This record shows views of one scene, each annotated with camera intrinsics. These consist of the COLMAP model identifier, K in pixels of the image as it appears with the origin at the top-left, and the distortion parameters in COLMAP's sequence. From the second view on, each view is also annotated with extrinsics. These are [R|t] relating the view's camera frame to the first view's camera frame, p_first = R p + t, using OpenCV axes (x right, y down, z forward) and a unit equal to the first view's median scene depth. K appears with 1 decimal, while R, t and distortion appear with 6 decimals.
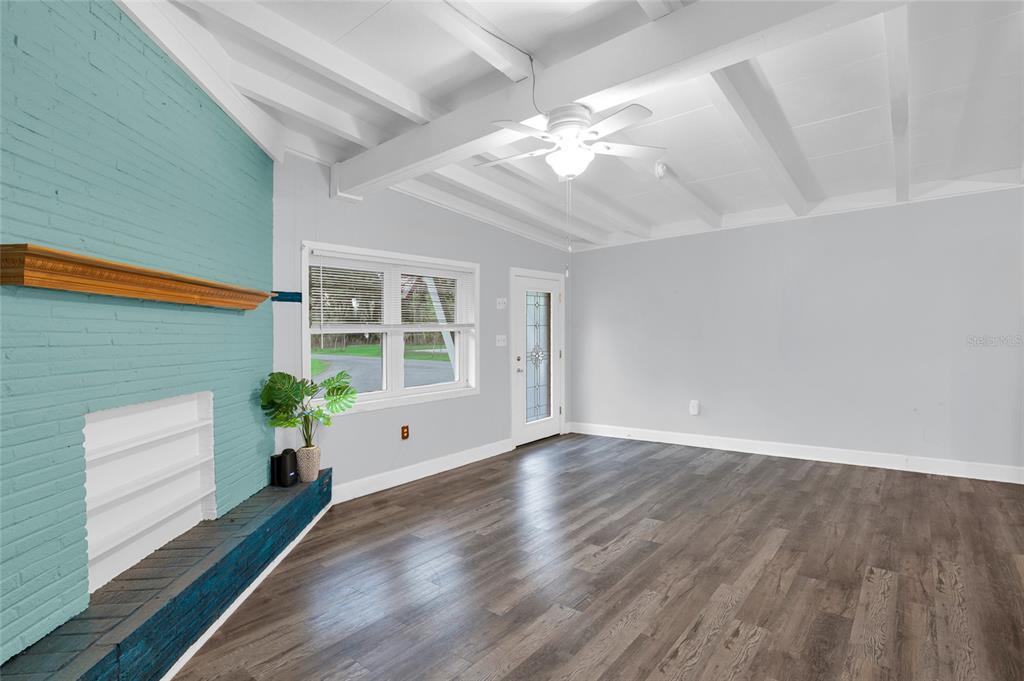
lens RADIAL K [[482.8, 0, 521.5], [0, 482.8, 338.7], [0, 0, 1]] dist [-0.029870, 0.000649]
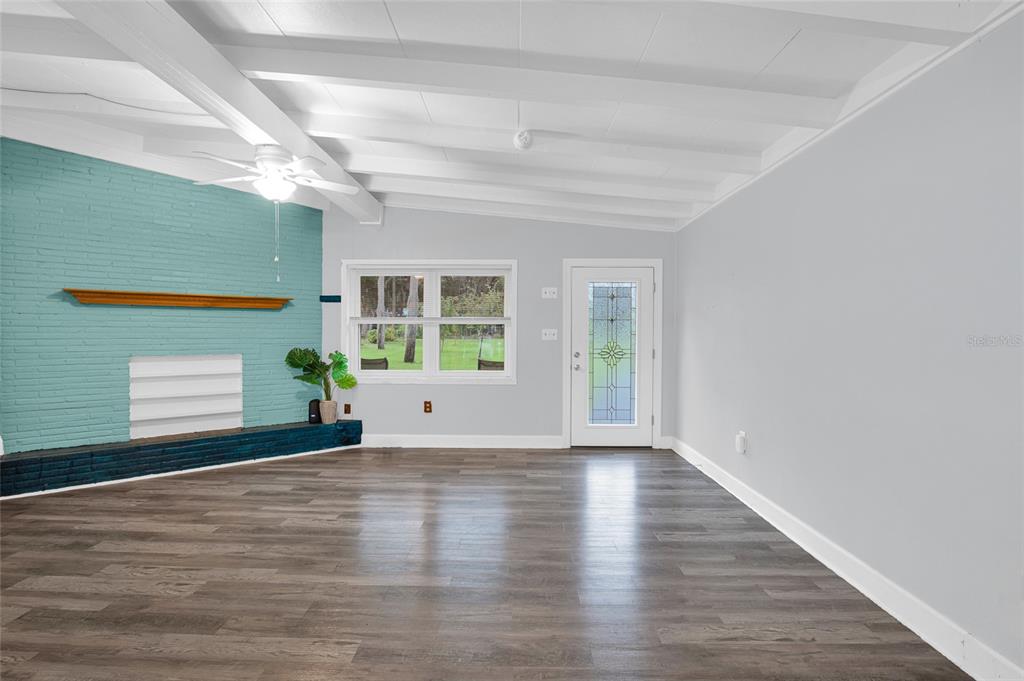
lens RADIAL K [[482.8, 0, 521.7], [0, 482.8, 338.0], [0, 0, 1]] dist [-0.029870, 0.000649]
pose [[0.641754, 0.041085, -0.765809, 0.882323], [-0.026602, 0.999156, 0.031312, -0.024463], [0.766449, 0.000278, 0.642305, 0.421410]]
